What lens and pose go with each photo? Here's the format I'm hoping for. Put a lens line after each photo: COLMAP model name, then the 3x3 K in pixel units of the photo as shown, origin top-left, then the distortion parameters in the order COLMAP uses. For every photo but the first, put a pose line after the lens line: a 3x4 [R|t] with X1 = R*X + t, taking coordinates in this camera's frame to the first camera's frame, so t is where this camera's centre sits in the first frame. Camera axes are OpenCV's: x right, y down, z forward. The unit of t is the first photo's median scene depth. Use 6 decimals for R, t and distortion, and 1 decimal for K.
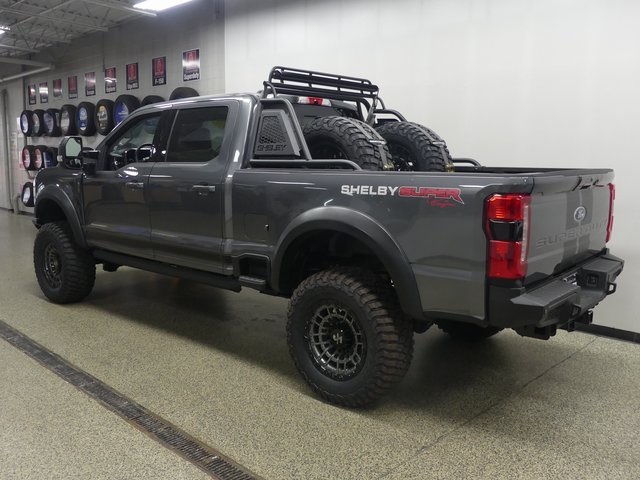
lens RADIAL K [[569.1, 0, 320.0], [0, 569.1, 240.0], [0, 0, 1]] dist [-0.000141, 0.006328]
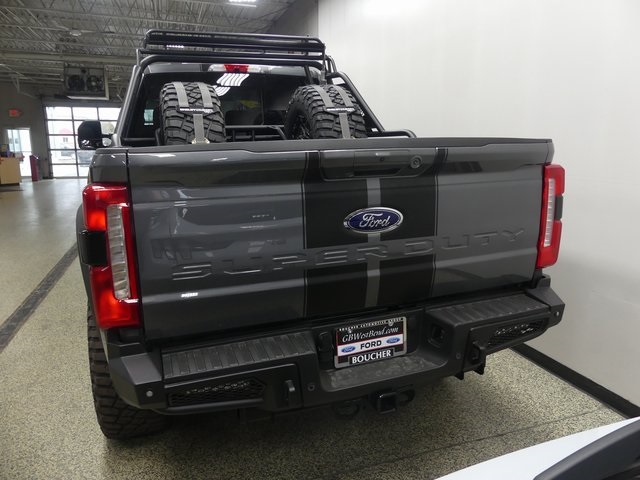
lens RADIAL K [[468.5, 0, 320.0], [0, 468.5, 240.0], [0, 0, 1]] dist [0.002921, 0.002577]
pose [[0.881237, 0.077894, -0.466212, 0.526412], [-0.049452, 0.996109, 0.072953, -0.047271], [0.470081, -0.041234, 0.881660, 0.475954]]
